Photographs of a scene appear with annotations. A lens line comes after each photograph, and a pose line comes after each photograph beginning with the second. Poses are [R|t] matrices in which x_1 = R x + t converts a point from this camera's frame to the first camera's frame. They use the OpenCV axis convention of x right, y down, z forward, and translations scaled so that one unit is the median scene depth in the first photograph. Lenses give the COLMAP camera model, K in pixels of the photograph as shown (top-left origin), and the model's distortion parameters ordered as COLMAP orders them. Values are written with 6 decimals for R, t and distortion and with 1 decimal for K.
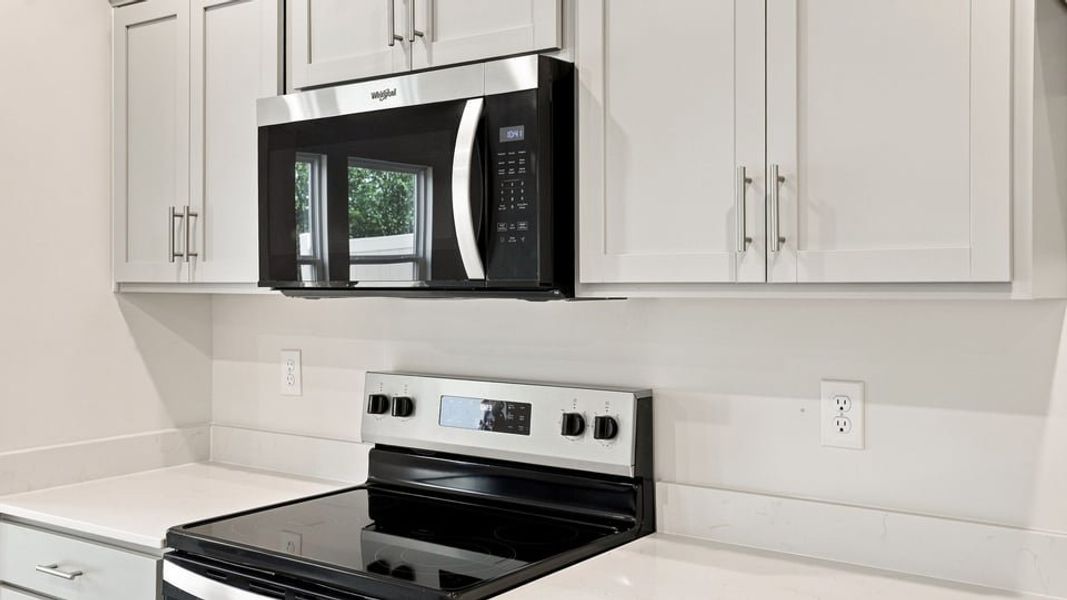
lens RADIAL K [[1031.5, 0, 521.5], [0, 1031.5, 282.5], [0, 0, 1]] dist [0.008184, 0.006074]
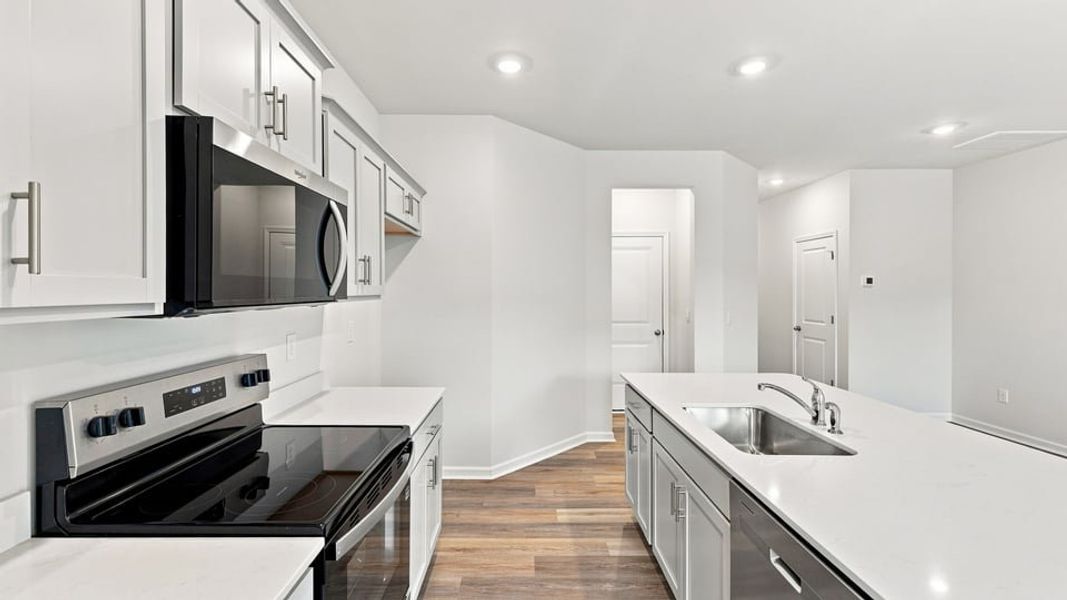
lens RADIAL K [[462.0, 0, 525.9], [0, 462.0, 291.8], [0, 0, 1]] dist [0.004260, 0.000220]
pose [[-0.600126, -0.006846, 0.799876, -0.874598], [-0.008157, 0.999964, 0.002439, -0.014510], [-0.799864, -0.005061, -0.600160, 1.142390]]
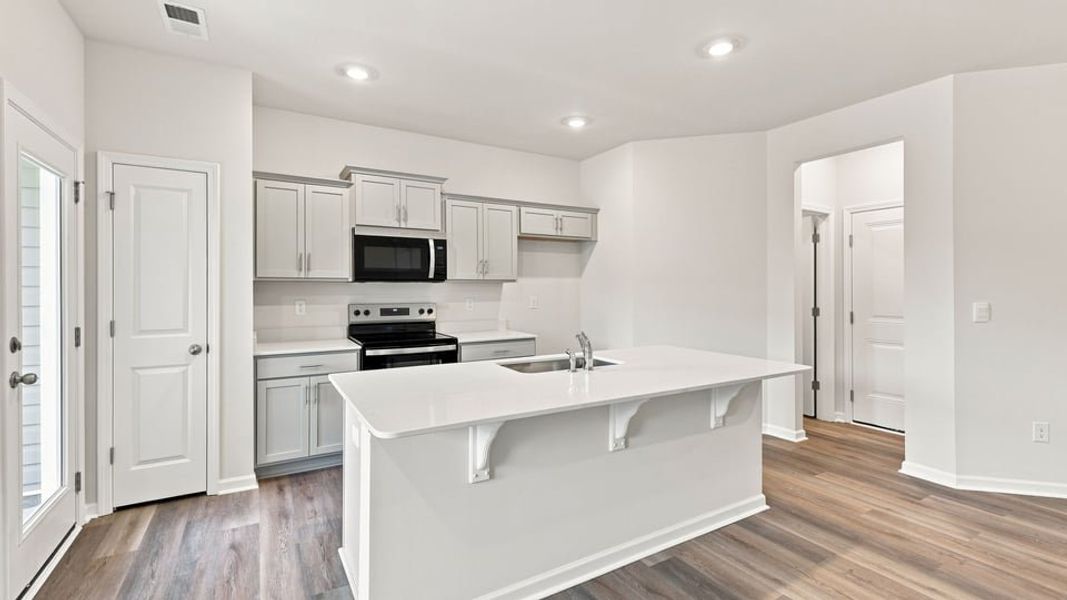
lens RADIAL K [[462.0, 0, 525.9], [0, 462.0, 291.8], [0, 0, 1]] dist [0.004260, 0.000220]
pose [[0.404689, -0.007570, 0.914423, -1.657520], [-0.002254, 0.999954, 0.009276, 0.036061], [-0.914452, -0.005815, 0.404653, -0.220712]]
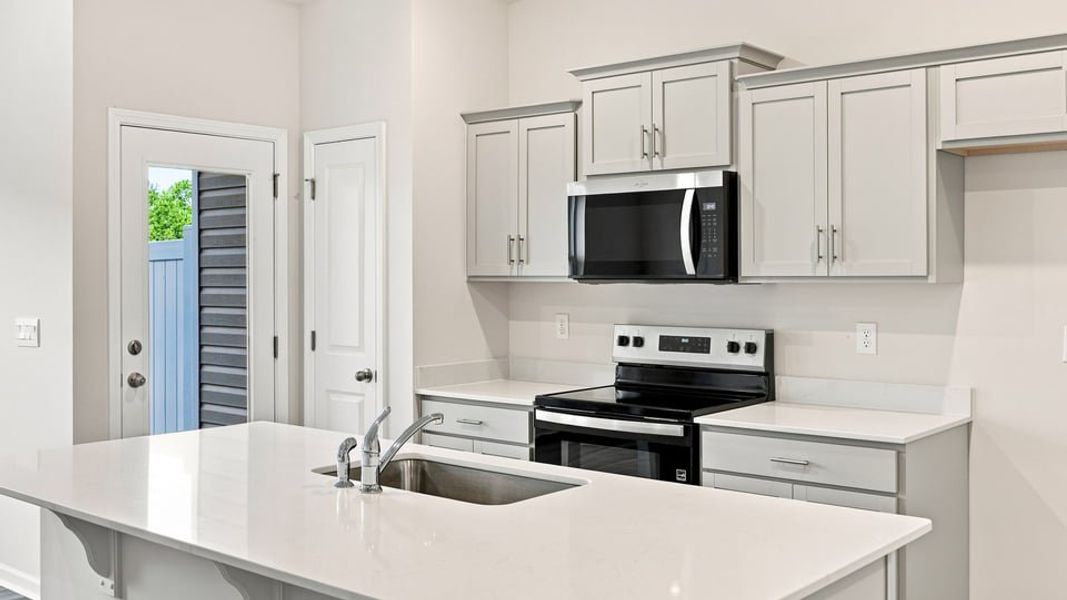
lens RADIAL K [[1052.8, 0, 521.6], [0, 1052.8, 280.1], [0, 0, 1]] dist [-0.044076, 0.003360]
pose [[0.996947, -0.001146, -0.078069, -0.208774], [0.001644, 0.999979, 0.006311, -0.005359], [0.078060, -0.006420, 0.996928, -1.105381]]
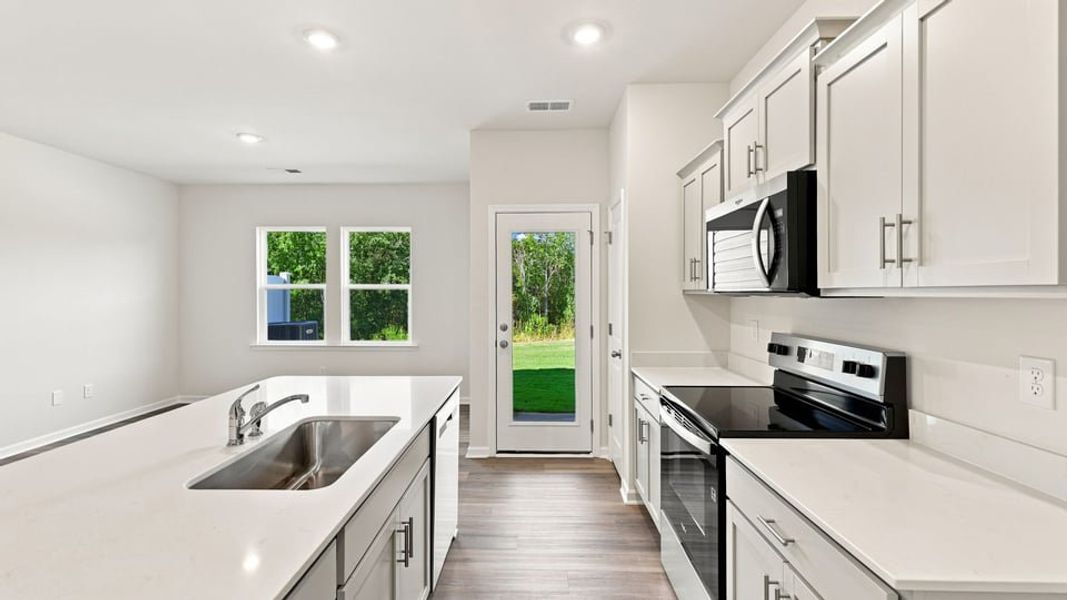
lens RADIAL K [[456.5, 0, 531.3], [0, 456.5, 293.8], [0, 0, 1]] dist [0.000987, 0.000058]
pose [[0.577010, 0.002222, -0.816734, 0.394701], [0.002364, 0.999988, 0.004390, 0.005238], [0.816733, -0.004464, 0.576998, 0.093070]]
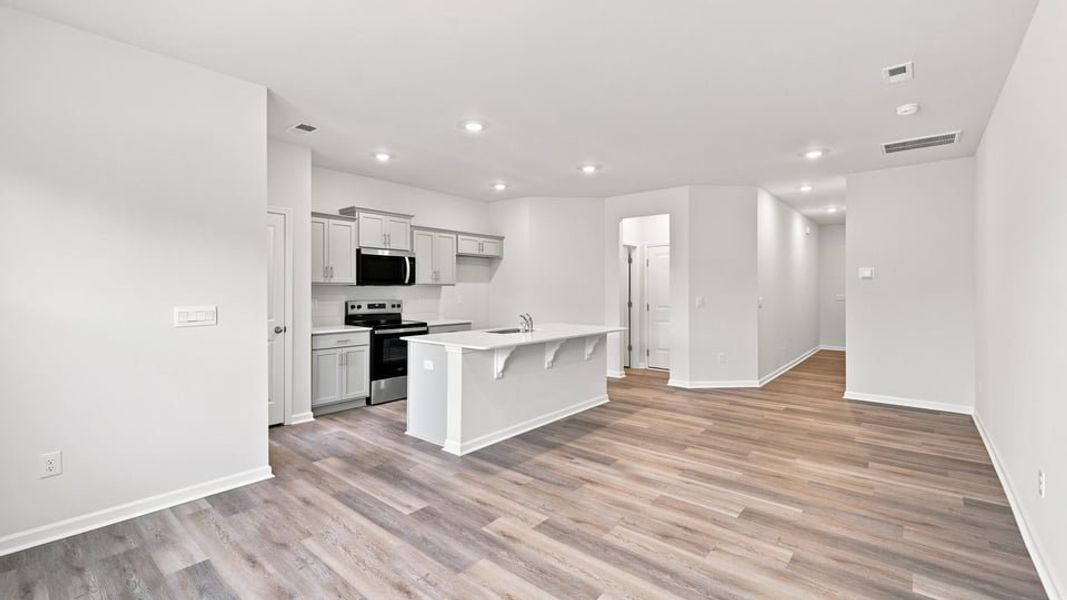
lens RADIAL K [[456.5, 0, 531.3], [0, 456.5, 293.8], [0, 0, 1]] dist [0.000987, 0.000058]
pose [[0.068226, -0.008314, 0.997635, -2.838941], [-0.004589, 0.999952, 0.008647, 0.035577], [-0.997659, -0.005168, 0.068184, -0.044635]]
